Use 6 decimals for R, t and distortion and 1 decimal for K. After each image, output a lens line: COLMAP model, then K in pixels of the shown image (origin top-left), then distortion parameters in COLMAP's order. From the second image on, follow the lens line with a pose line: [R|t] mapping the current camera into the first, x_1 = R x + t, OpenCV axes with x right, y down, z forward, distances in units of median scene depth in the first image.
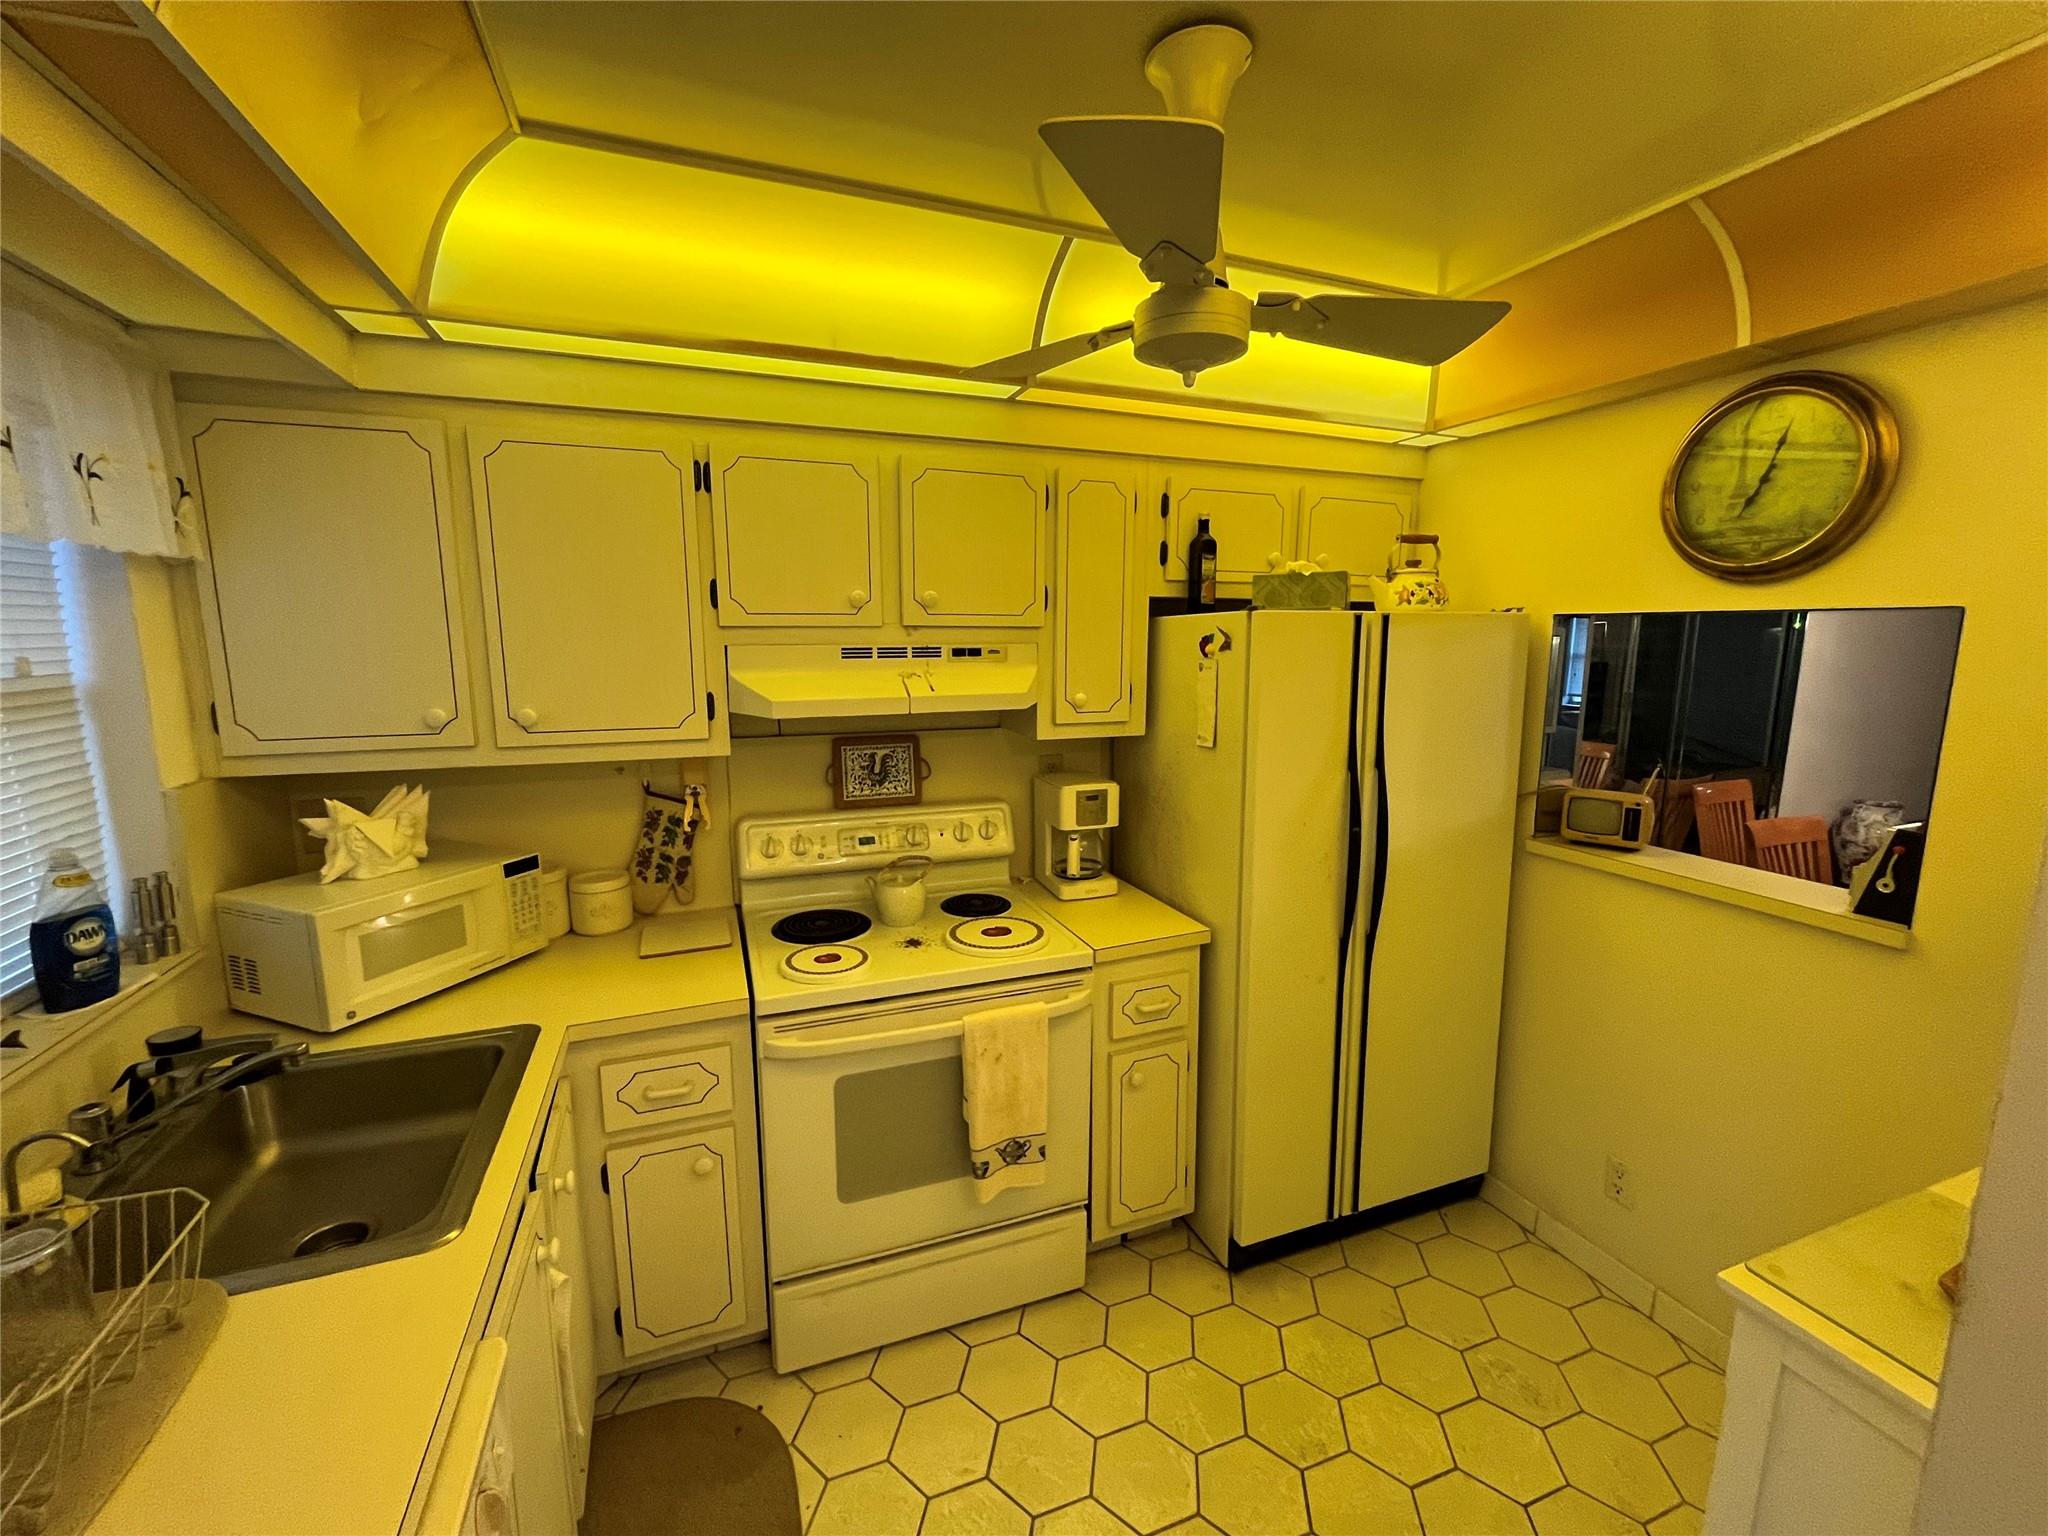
lens RADIAL K [[839.2, 0, 1026.8], [0, 839.2, 767.8], [0, 0, 1]] dist [-0.002147, 0.000155]
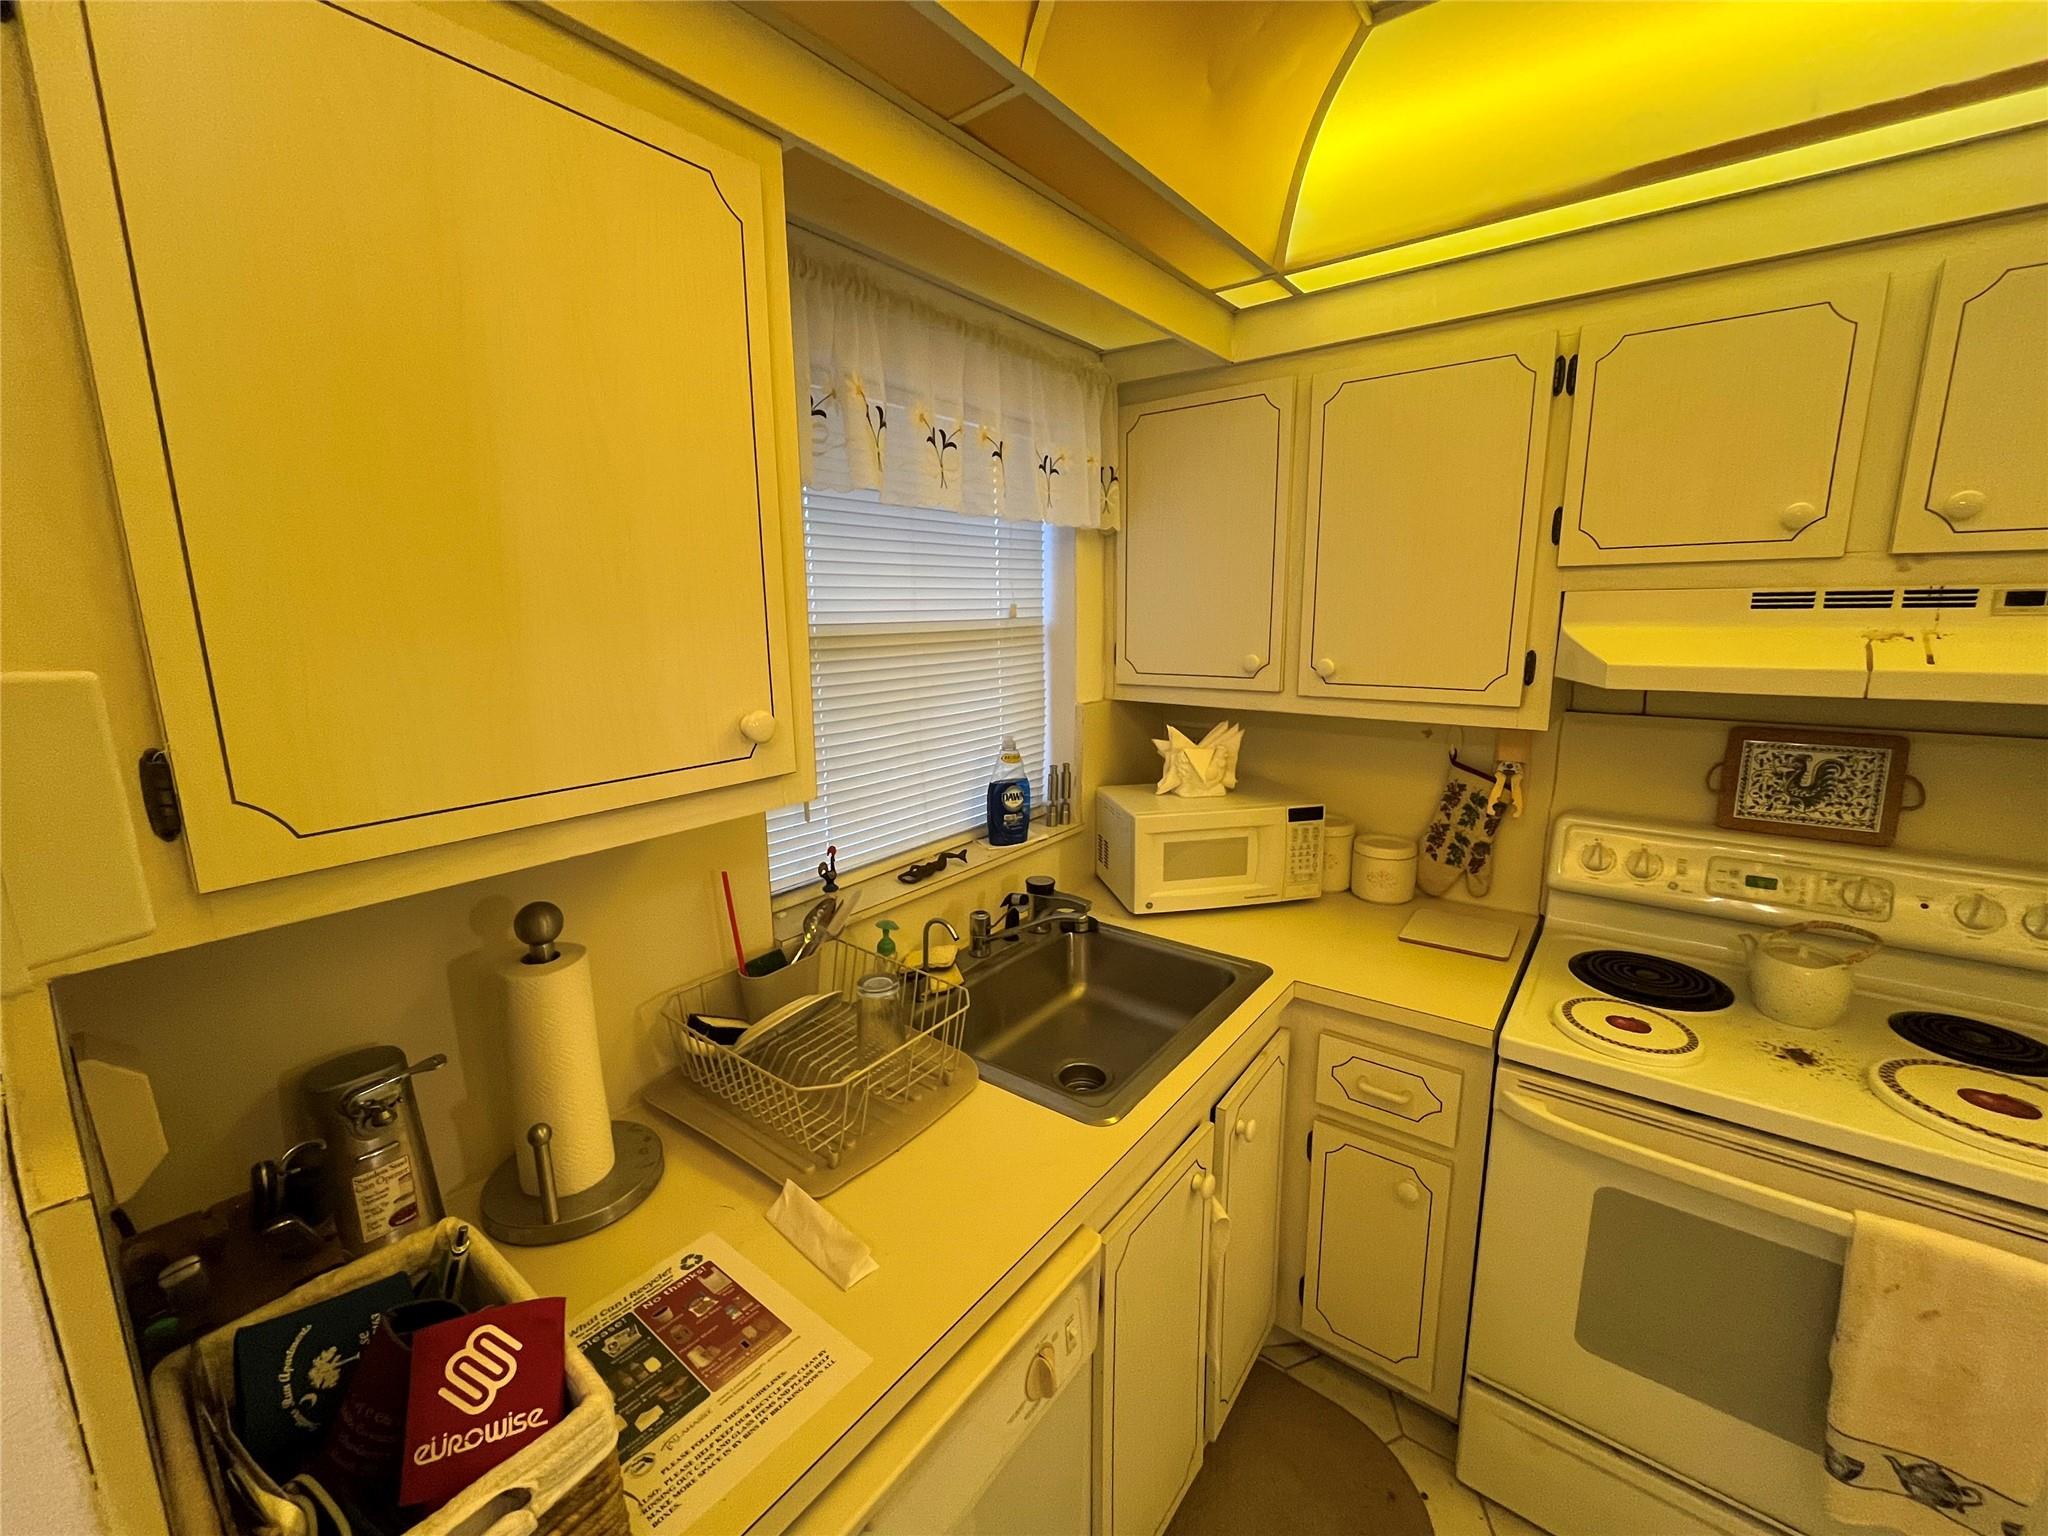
lens RADIAL K [[839.2, 0, 1021.8], [0, 839.2, 766.9], [0, 0, 1]] dist [-0.002147, 0.000155]
pose [[0.519217, 0.154840, -0.840499, 0.064978], [-0.120352, 0.986898, 0.107463, -0.006823], [0.846126, 0.045359, 0.531049, 0.161456]]
